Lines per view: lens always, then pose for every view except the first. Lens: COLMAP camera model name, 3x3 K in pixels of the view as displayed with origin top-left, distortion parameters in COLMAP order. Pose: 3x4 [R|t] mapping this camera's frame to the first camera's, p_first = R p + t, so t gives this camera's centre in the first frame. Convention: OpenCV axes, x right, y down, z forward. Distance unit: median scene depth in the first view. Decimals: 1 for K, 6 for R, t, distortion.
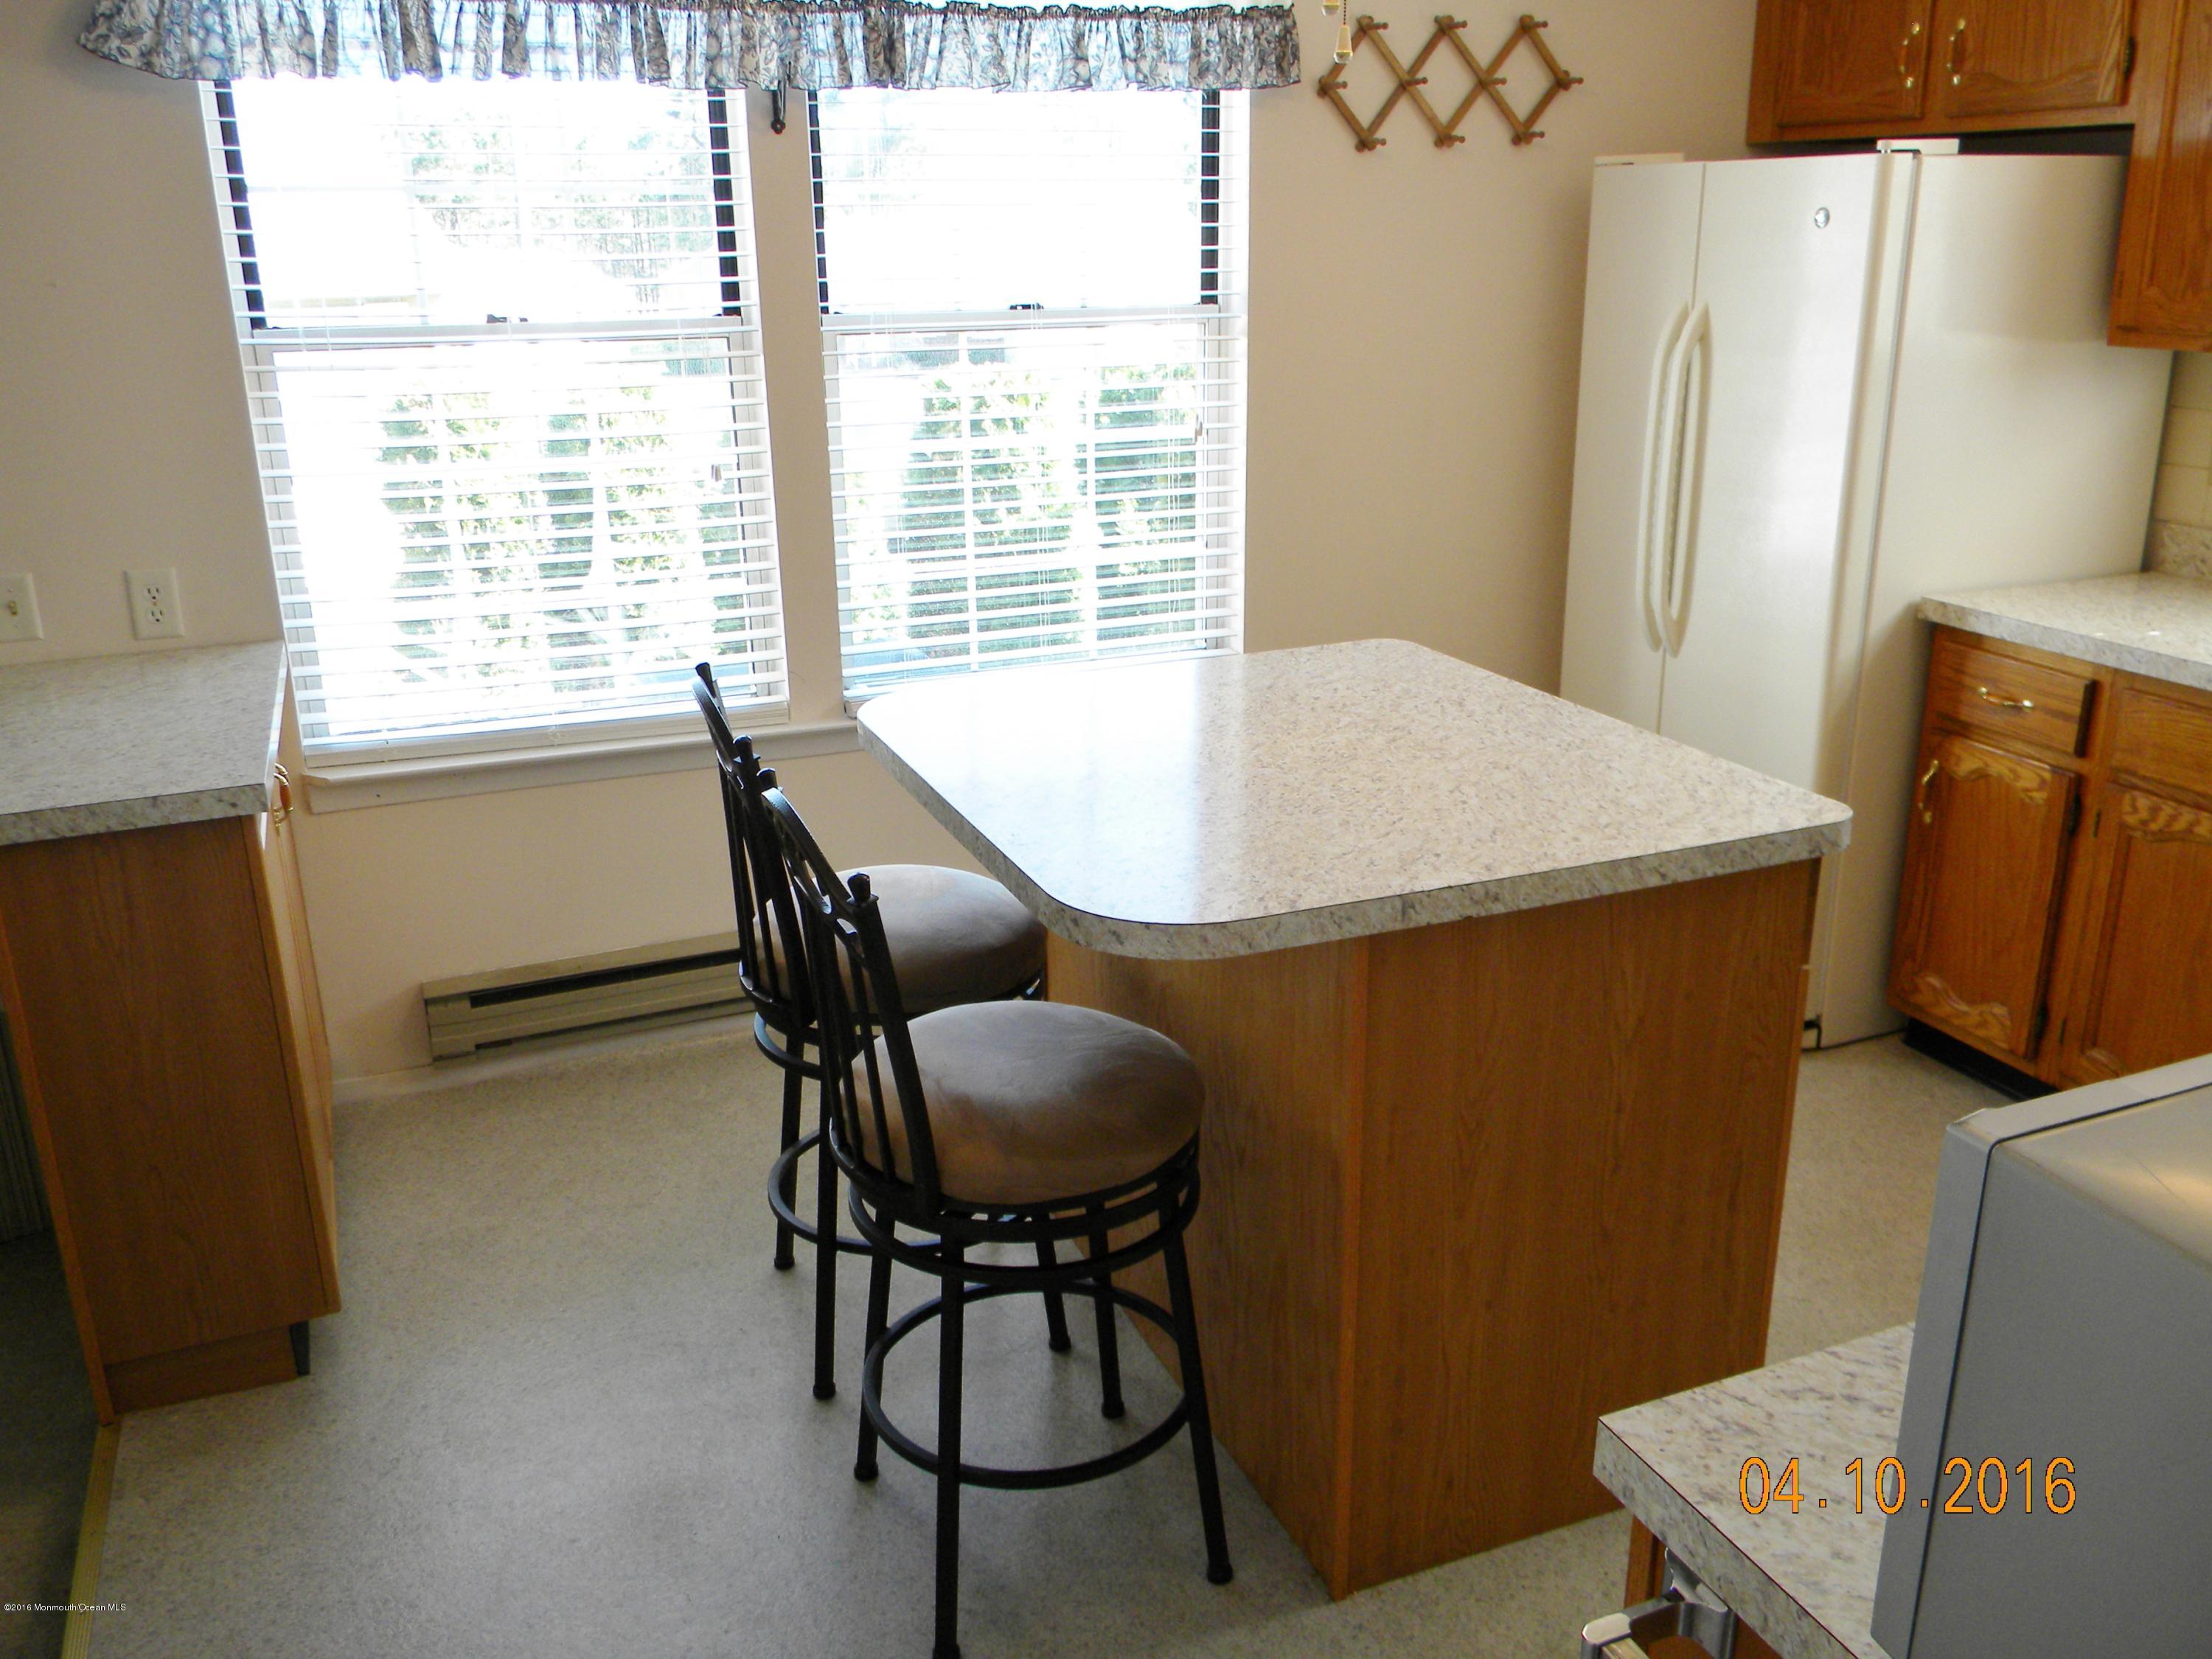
lens RADIAL K [[1806.2, 0, 1103.6], [0, 1806.2, 810.4], [0, 0, 1]] dist [0.022688, -0.052881]
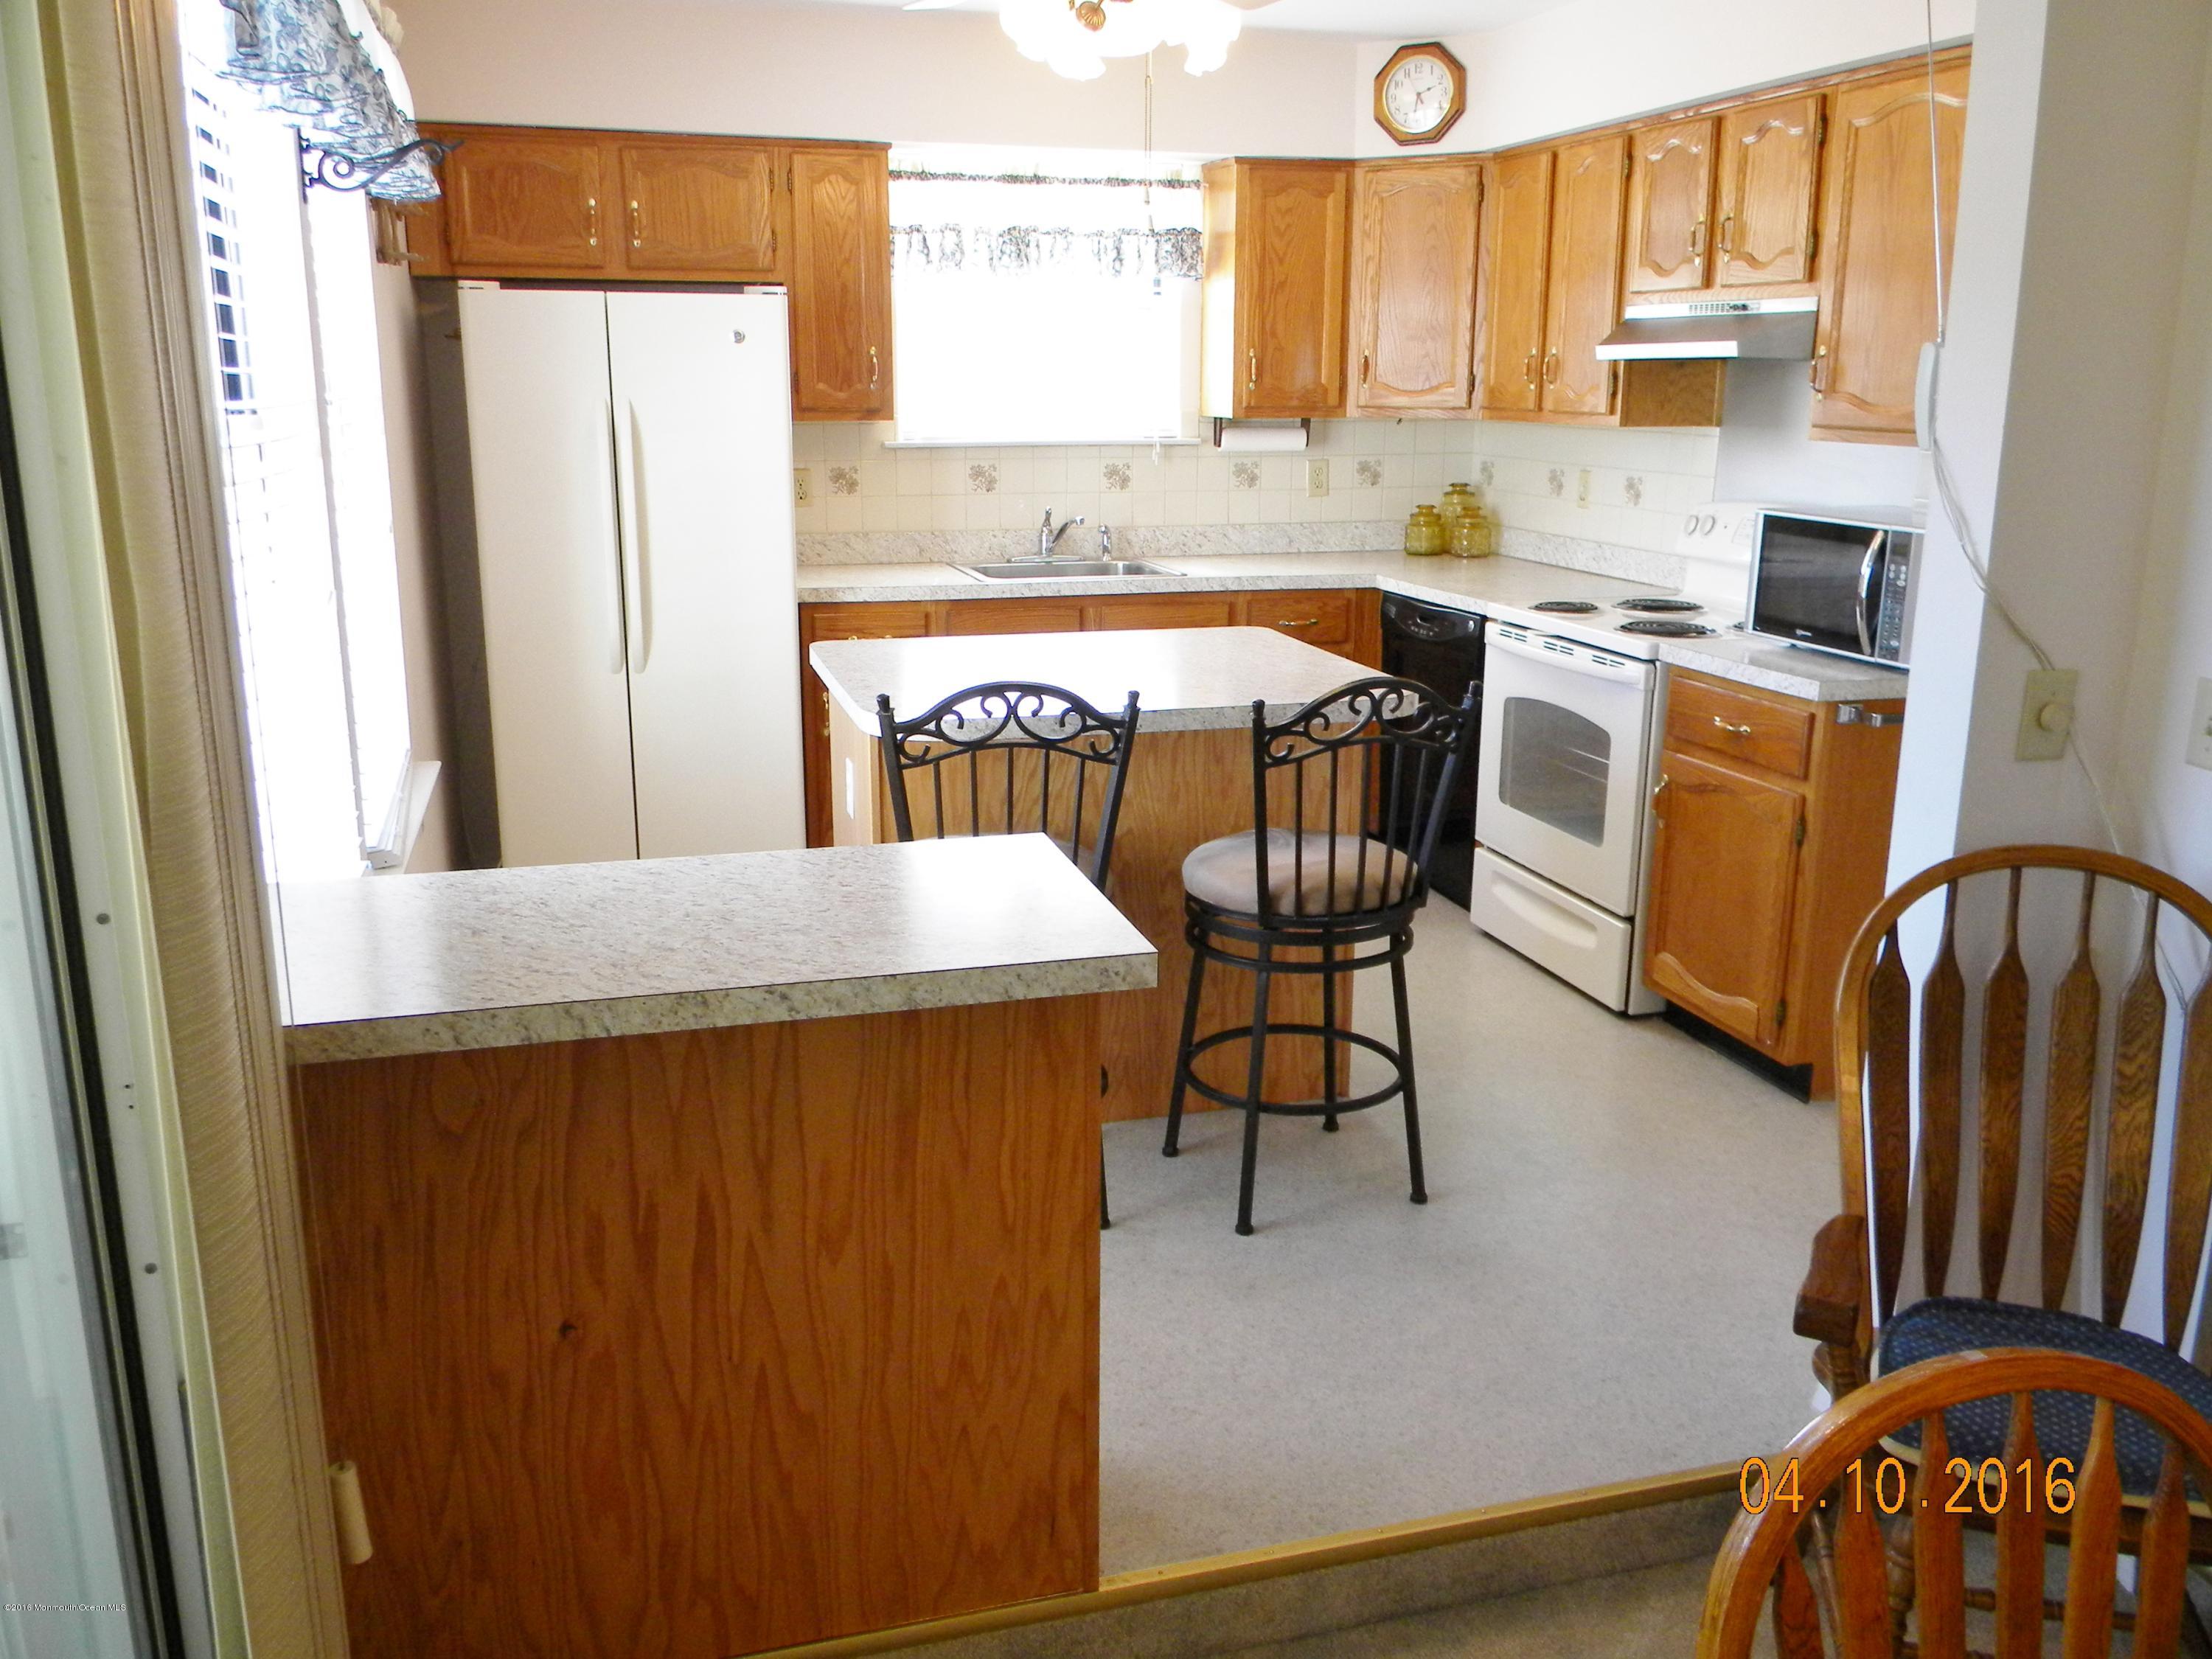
lens RADIAL K [[1808.2, 0, 1099.4], [0, 1808.2, 782.6], [0, 0, 1]] dist [0.053955, -0.069642]
pose [[0.112018, -0.208702, 0.971543, -1.139379], [0.302262, 0.938525, 0.166759, -0.158046], [-0.946620, 0.274980, 0.168215, 0.624304]]
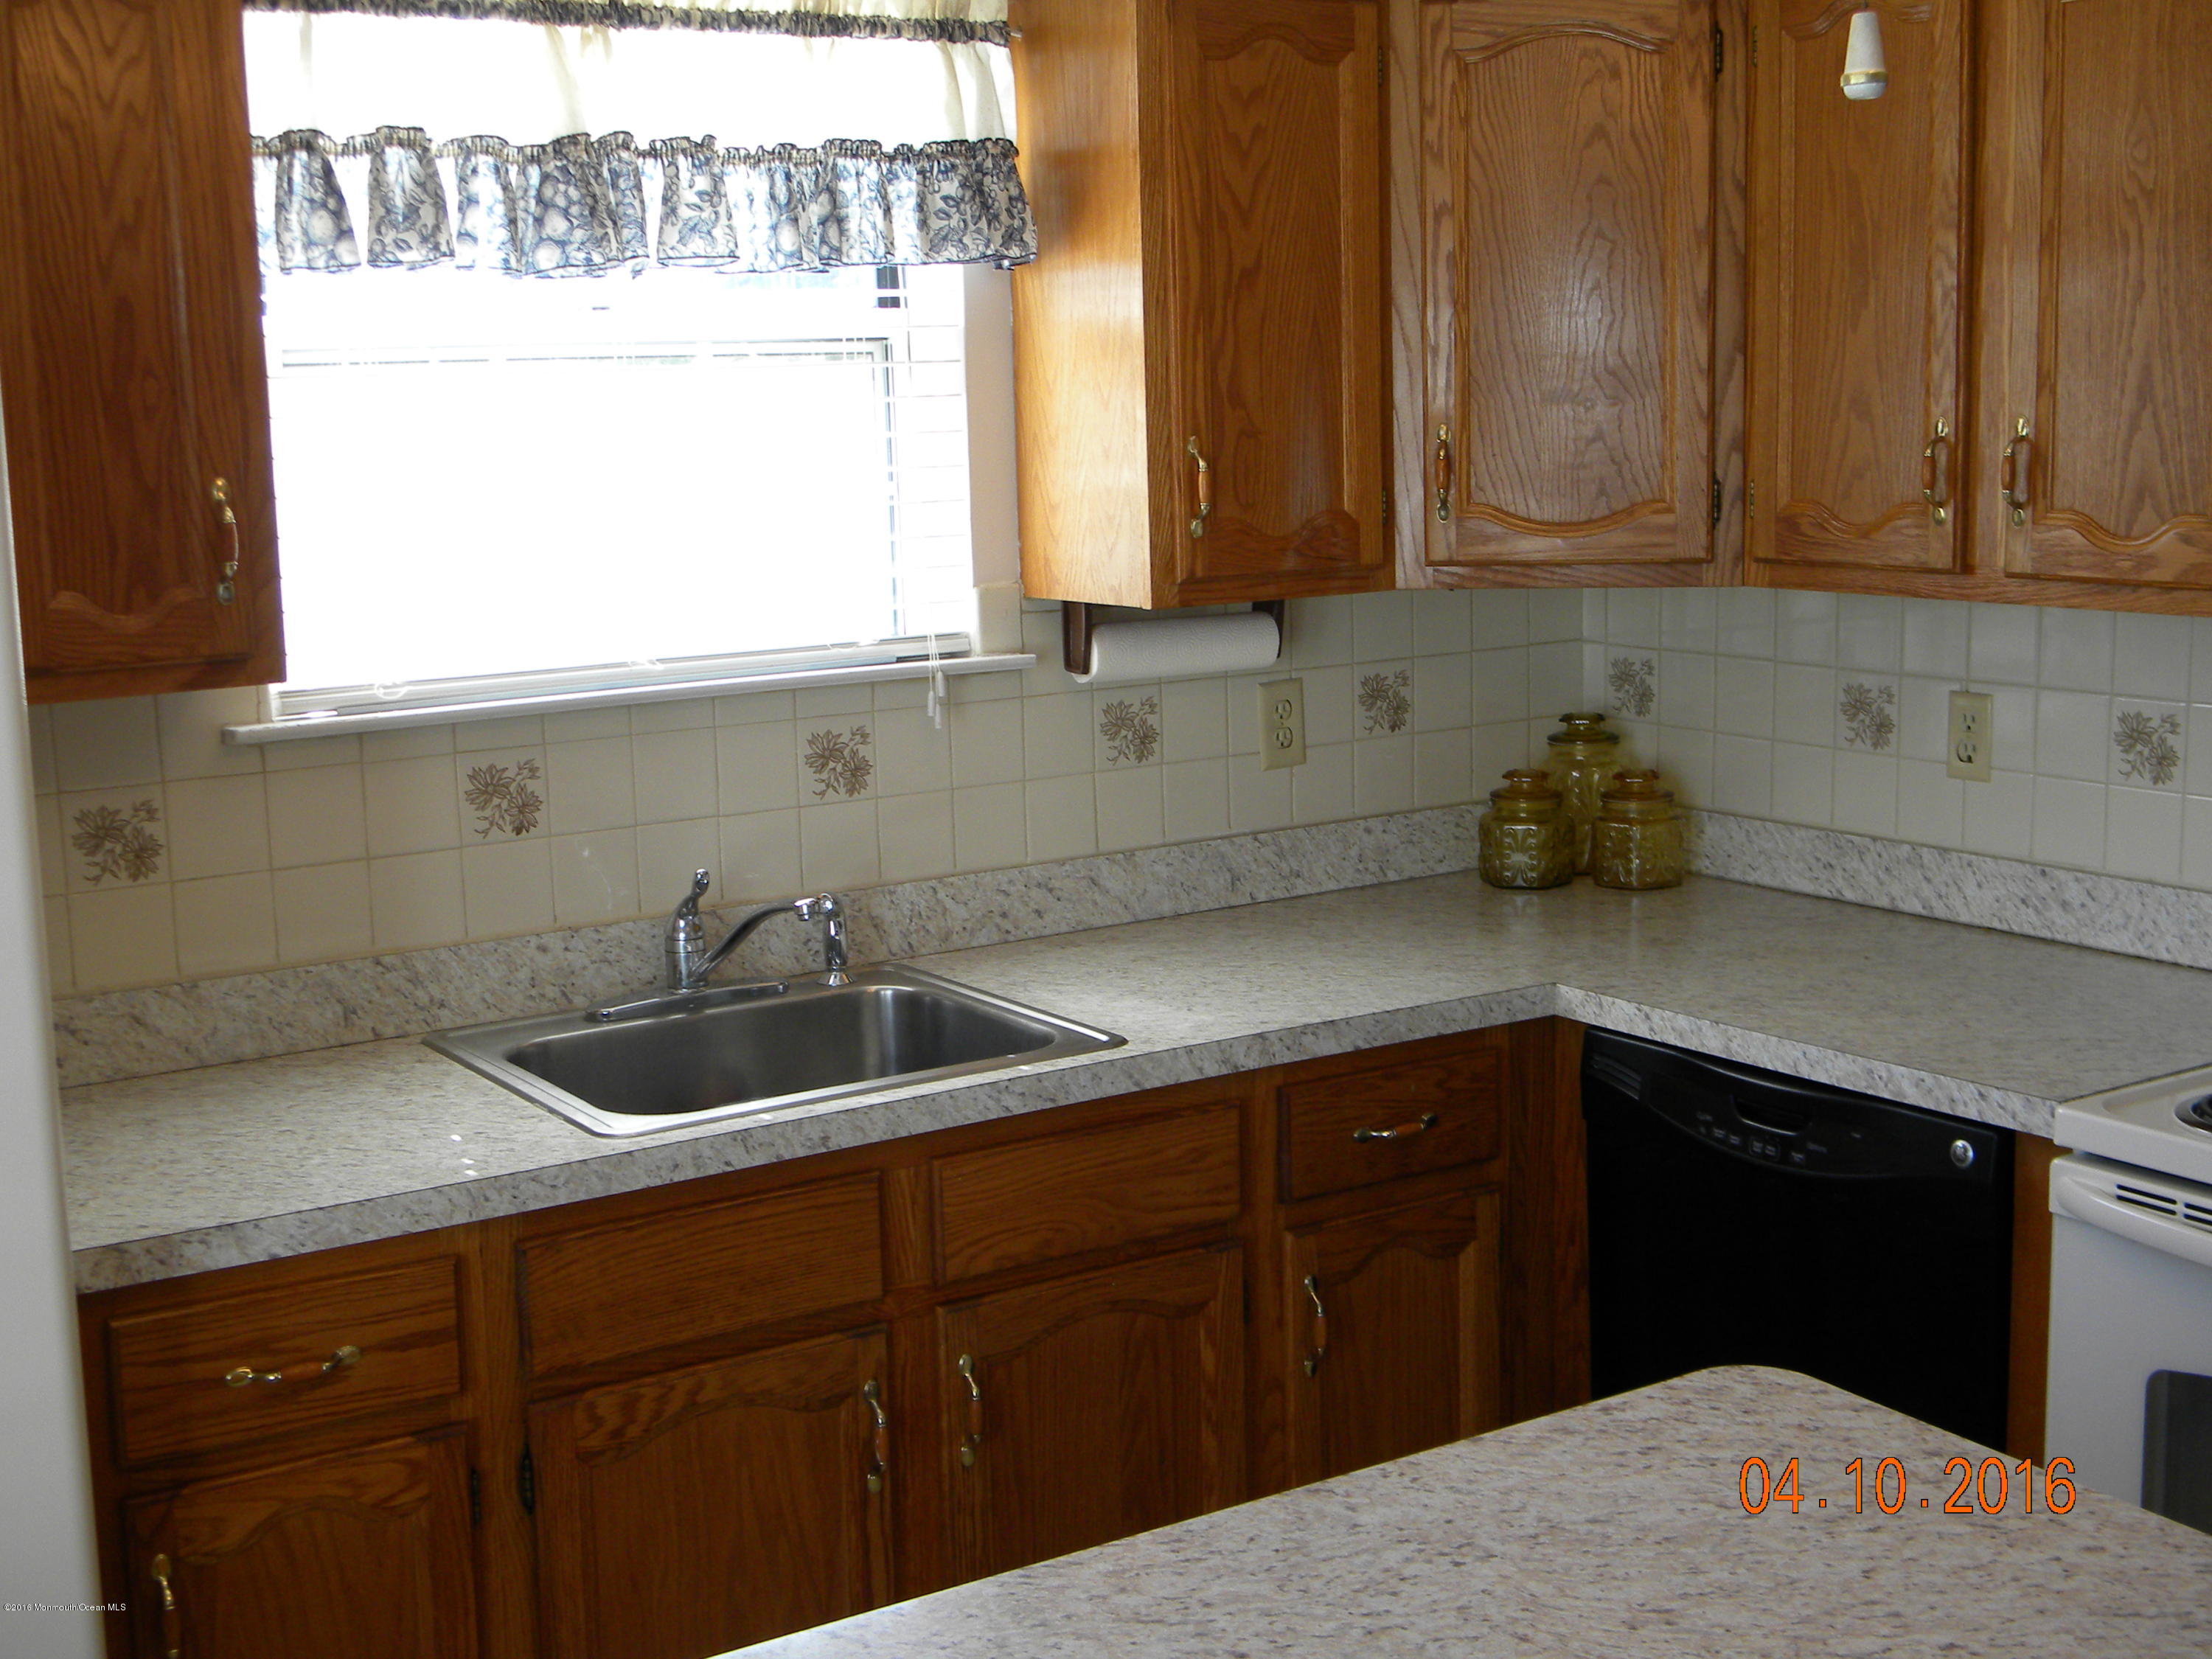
lens RADIAL K [[2761.1, 0, 1108.4], [0, 2761.1, 822.3], [0, 0, 1]] dist [-0.002551, -0.041509]
pose [[-0.182733, -0.138857, 0.973308, -0.312243], [0.330566, 0.923663, 0.193836, -0.303159], [-0.925924, 0.357162, -0.122882, 0.894674]]
